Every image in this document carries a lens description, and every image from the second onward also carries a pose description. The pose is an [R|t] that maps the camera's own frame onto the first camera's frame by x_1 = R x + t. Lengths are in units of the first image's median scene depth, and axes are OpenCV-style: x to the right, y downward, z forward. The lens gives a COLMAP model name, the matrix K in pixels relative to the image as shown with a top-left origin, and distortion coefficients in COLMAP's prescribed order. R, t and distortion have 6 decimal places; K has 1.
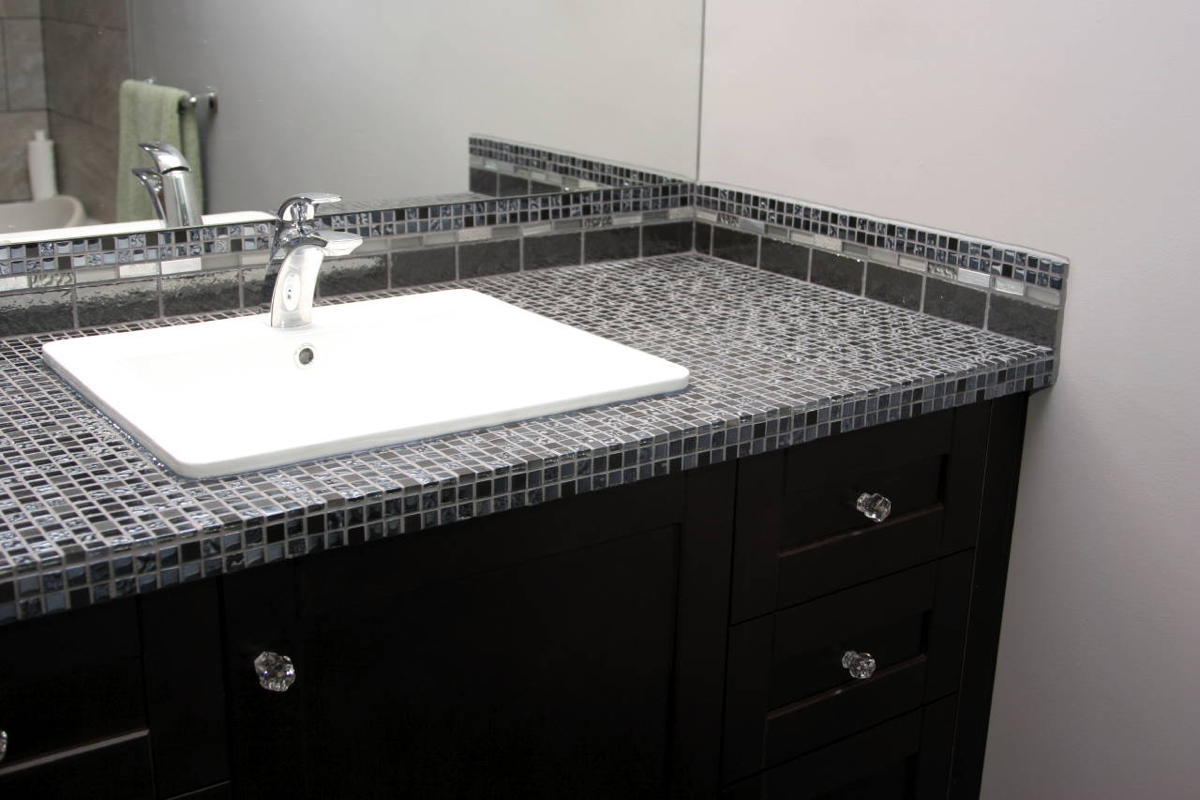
lens RADIAL K [[1468.9, 0, 598.0], [0, 1468.9, 400.8], [0, 0, 1]] dist [-0.097969, 0.000000]
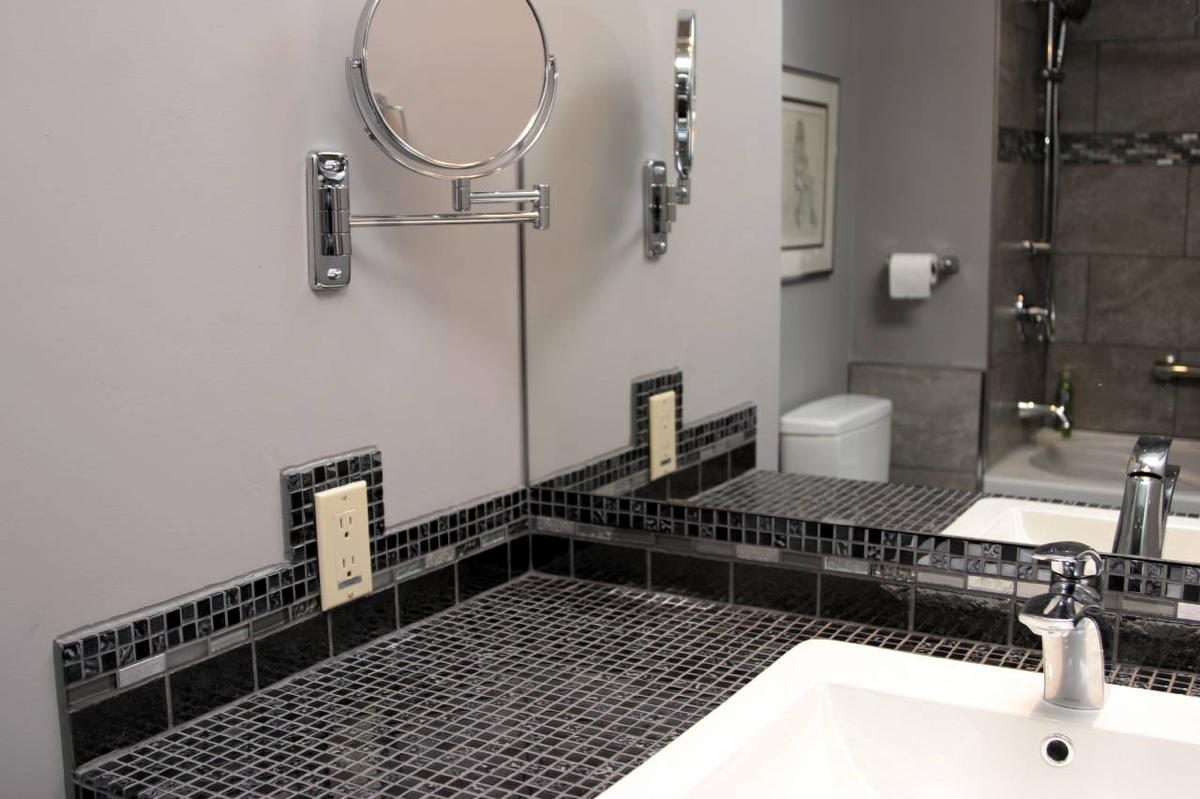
lens RADIAL K [[1333.2, 0, 602.8], [0, 1333.2, 399.8], [0, 0, 1]] dist [-0.074905, 0.000000]
pose [[0.424104, 0.102153, -0.899834, 0.270386], [-0.243307, 0.969939, -0.004562, -0.136256], [0.872318, 0.220870, 0.436209, 0.446066]]
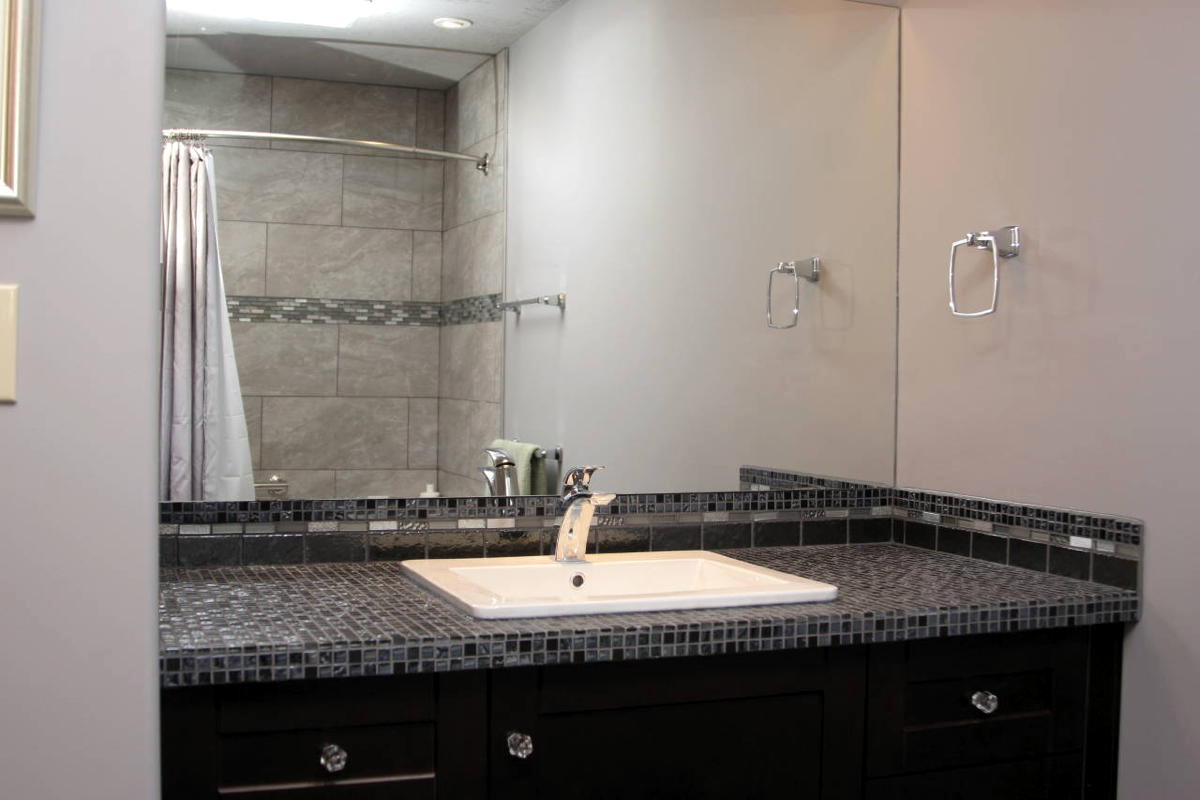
lens RADIAL K [[1333.2, 0, 596.5], [0, 1333.2, 398.4], [0, 0, 1]] dist [-0.074905, 0.000000]
pose [[0.969886, -0.004077, -0.243525, 0.128320], [-0.062216, 0.962541, -0.263903, 0.132924], [0.235479, 0.271107, 0.933301, -0.242312]]
